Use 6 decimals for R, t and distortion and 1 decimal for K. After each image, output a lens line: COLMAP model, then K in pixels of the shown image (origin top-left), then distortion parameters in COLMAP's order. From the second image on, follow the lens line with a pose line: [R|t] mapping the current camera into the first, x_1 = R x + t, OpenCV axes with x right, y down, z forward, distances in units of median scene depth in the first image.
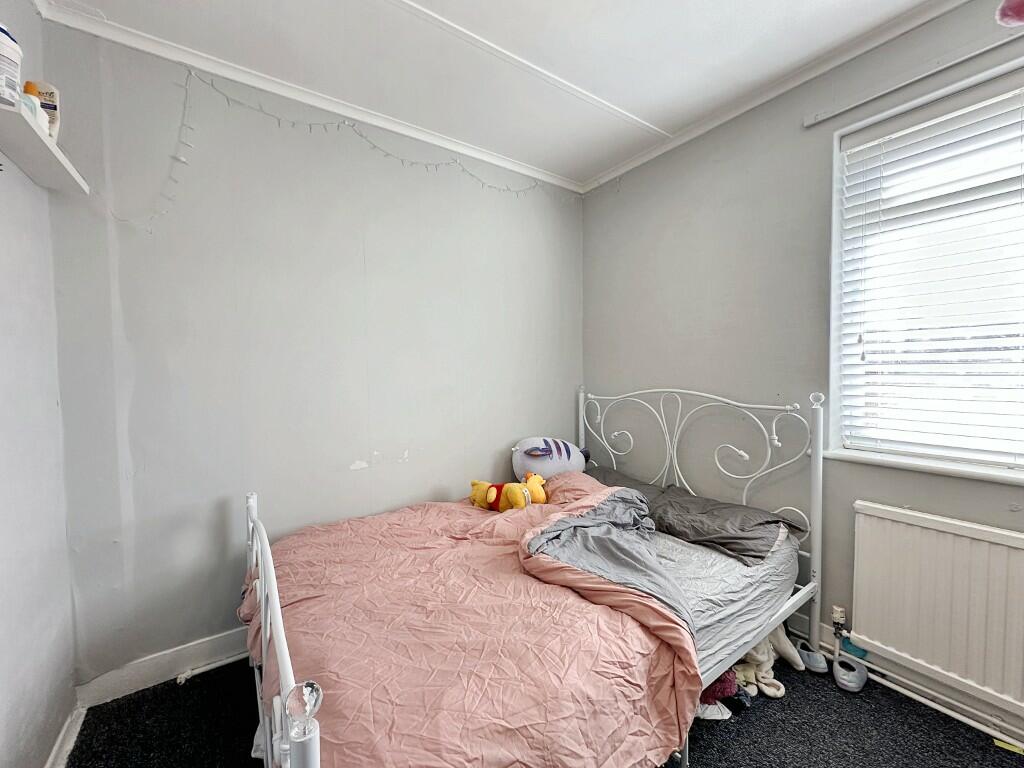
lens RADIAL K [[405.6, 0, 511.0], [0, 405.6, 382.6], [0, 0, 1]] dist [-0.005333, 0.000774]
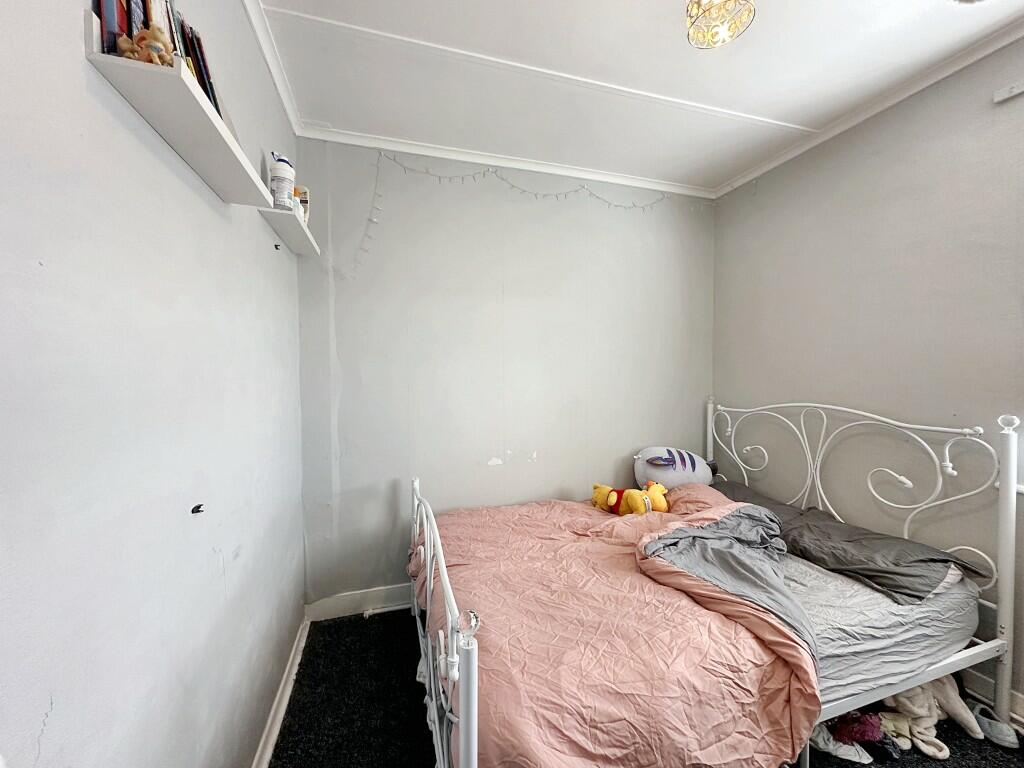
lens RADIAL K [[405.6, 0, 512.0], [0, 405.6, 383.5], [0, 0, 1]] dist [-0.005333, 0.000774]
pose [[0.953708, 0.015504, -0.300334, 0.020752], [-0.016943, 0.999854, -0.002187, -0.023719], [0.300256, 0.007174, 0.953832, -0.123997]]
